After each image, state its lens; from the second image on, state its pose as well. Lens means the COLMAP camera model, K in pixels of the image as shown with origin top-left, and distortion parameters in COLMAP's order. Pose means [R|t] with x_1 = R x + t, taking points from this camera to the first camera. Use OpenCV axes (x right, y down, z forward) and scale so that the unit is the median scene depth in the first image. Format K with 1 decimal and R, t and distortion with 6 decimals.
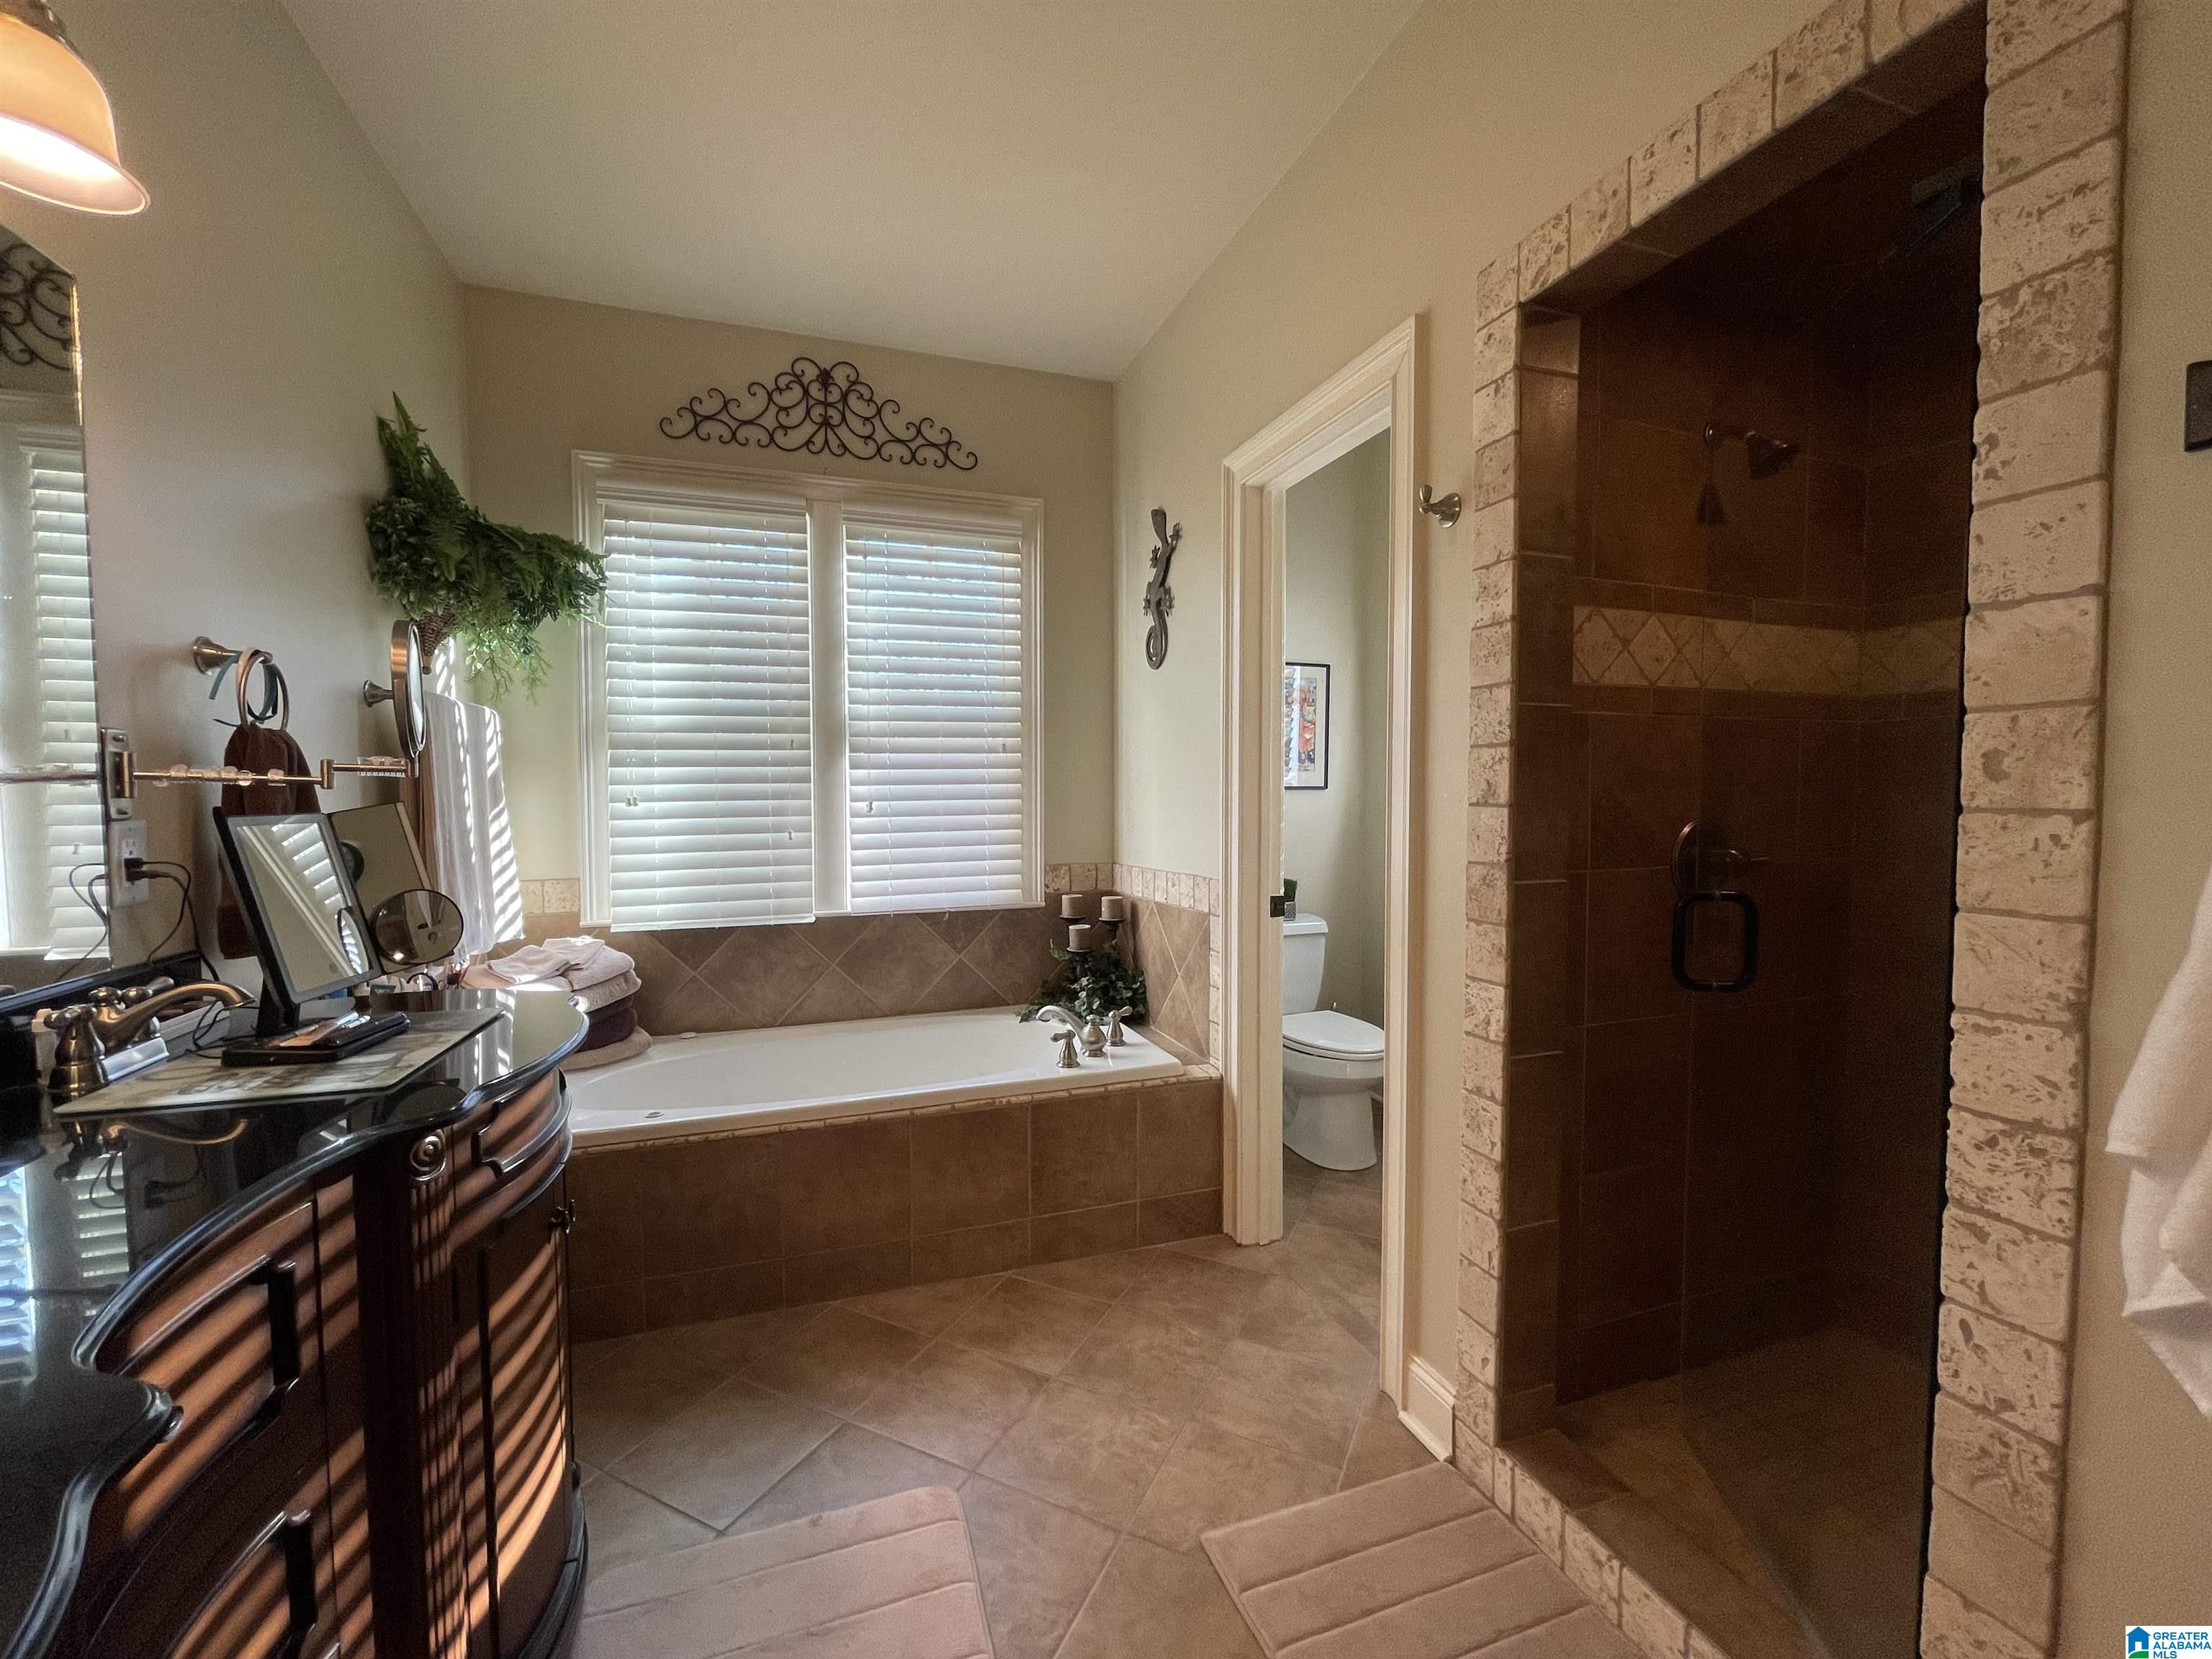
lens RADIAL K [[900.5, 0, 1101.8], [0, 900.5, 833.2], [0, 0, 1]] dist [0.000210, -0.000081]
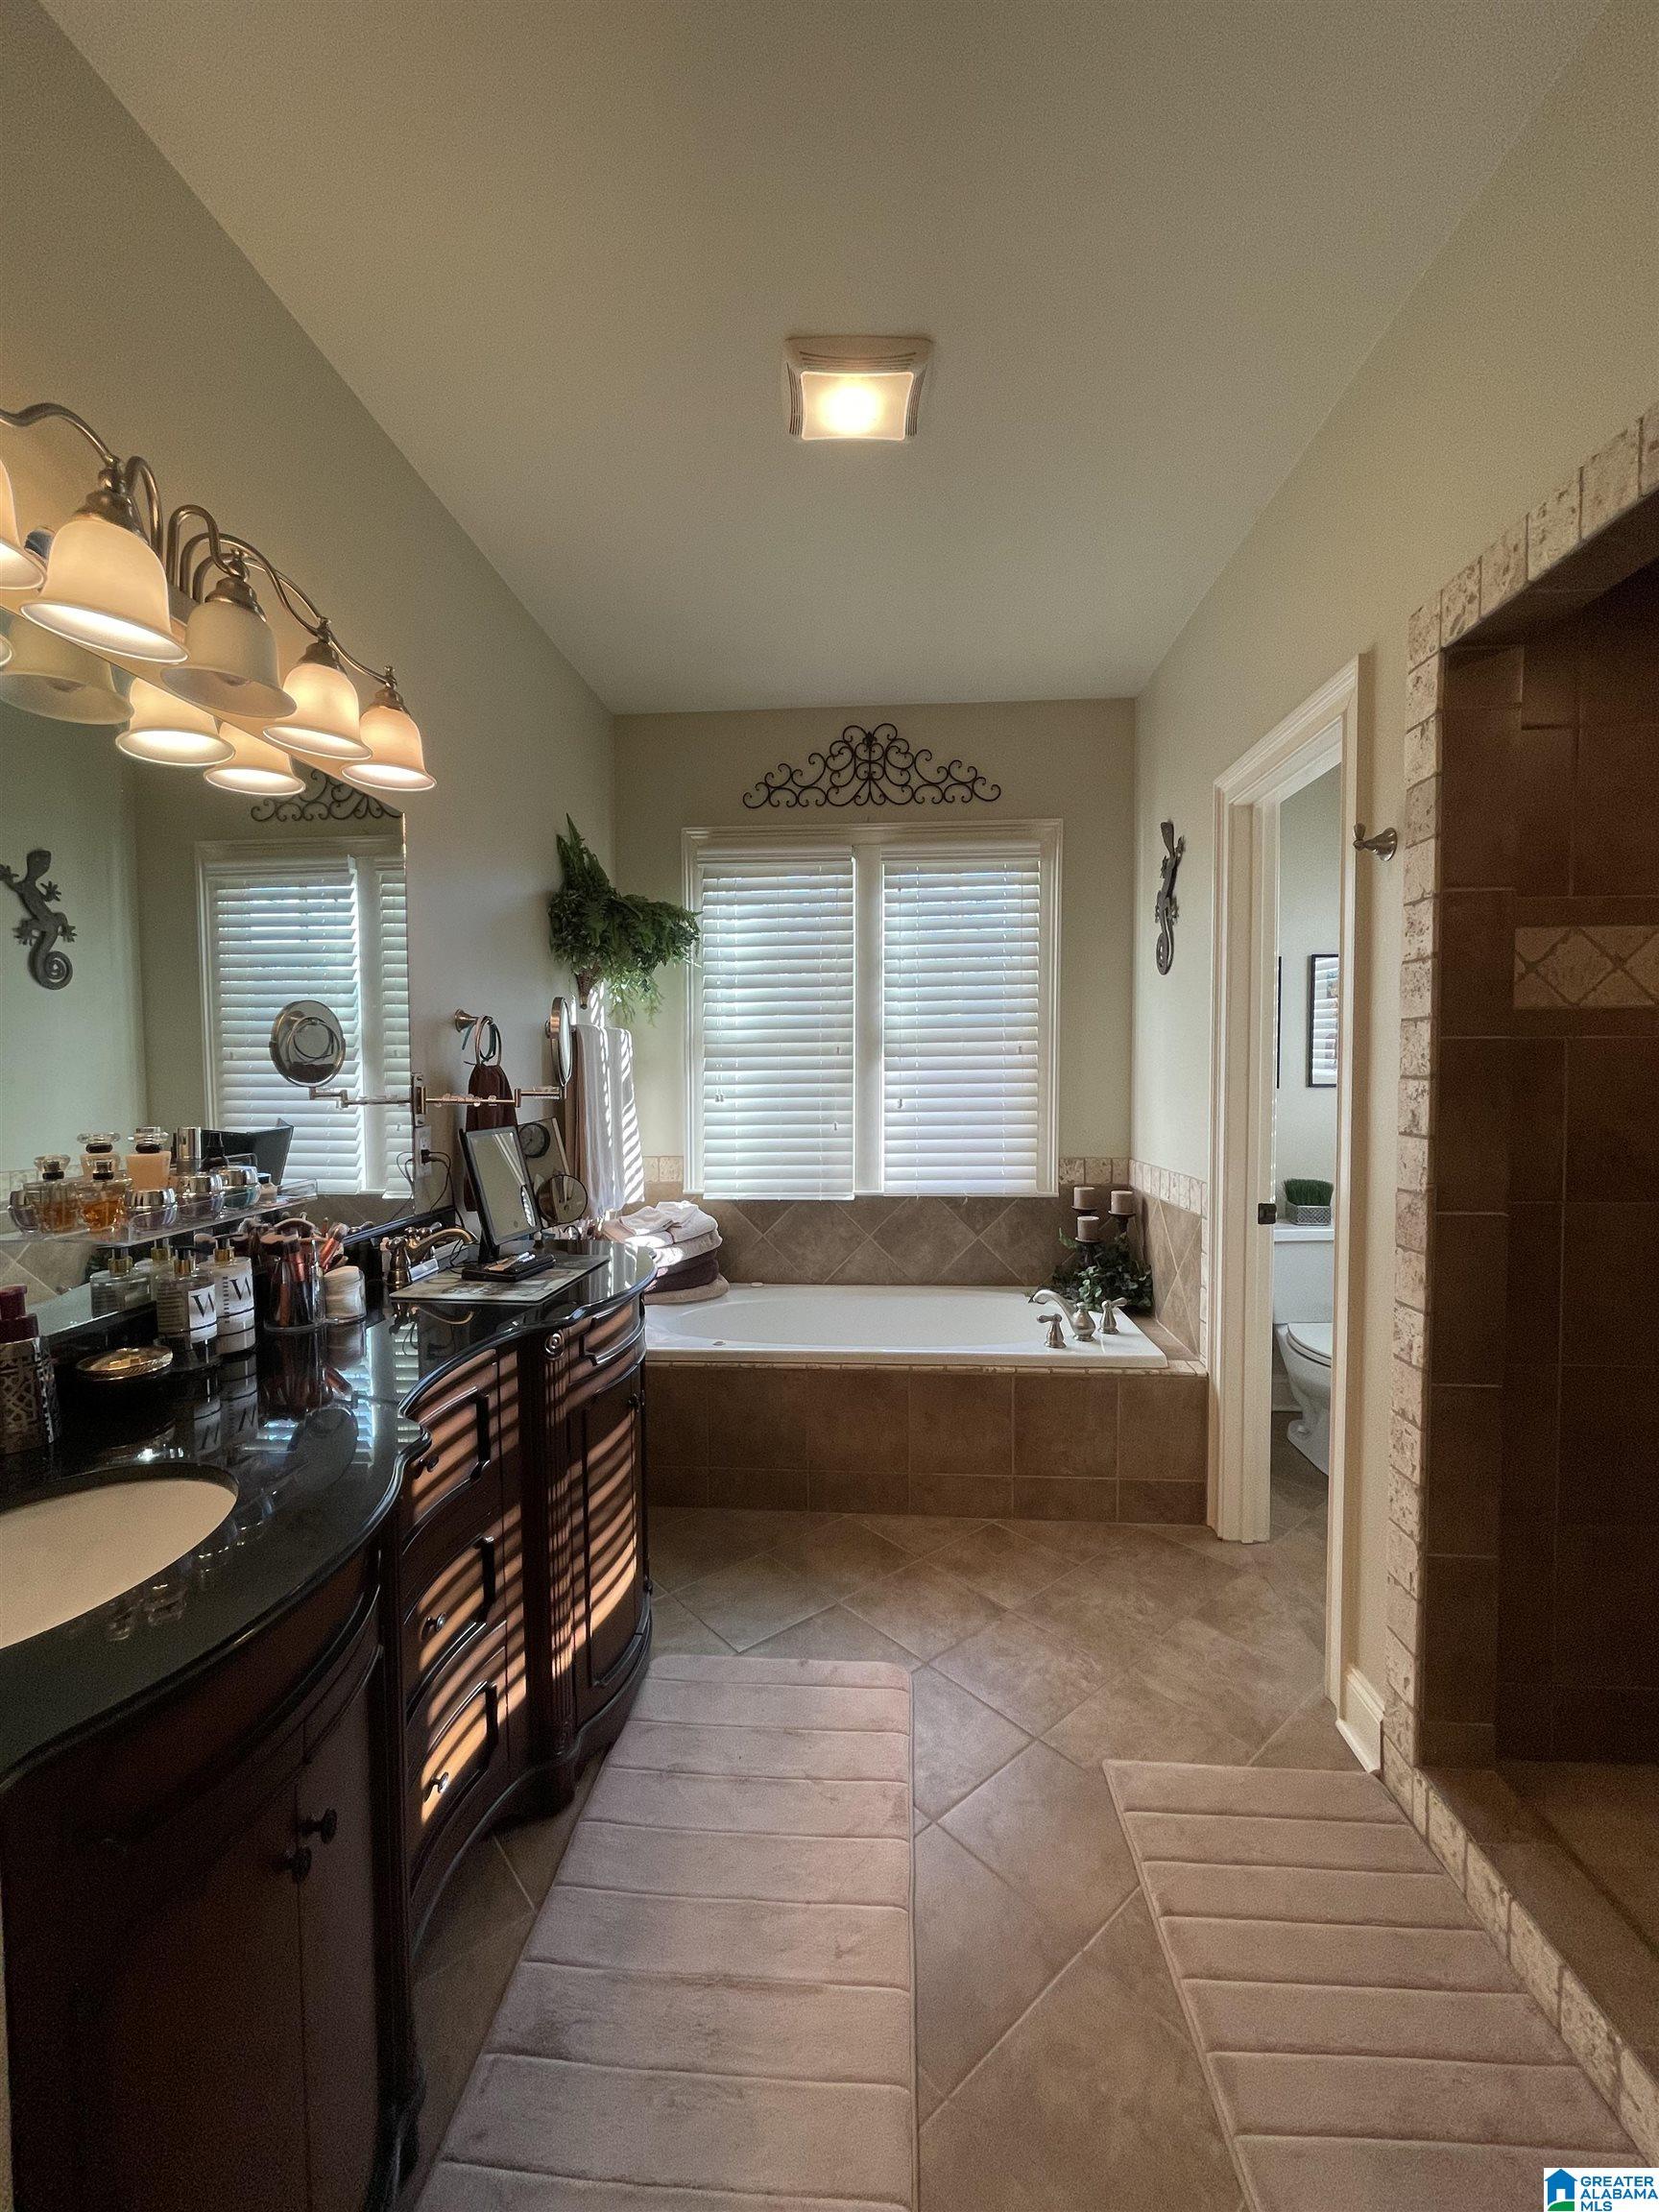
lens RADIAL K [[890.4, 0, 829.5], [0, 890.4, 1106.0], [0, 0, 1]] dist [0.018867, -0.007407]
pose [[0.921958, 0.015792, -0.386967, 0.155172], [-0.016225, 0.999866, 0.002146, -0.040970], [0.386949, 0.004300, 0.922091, -0.144177]]
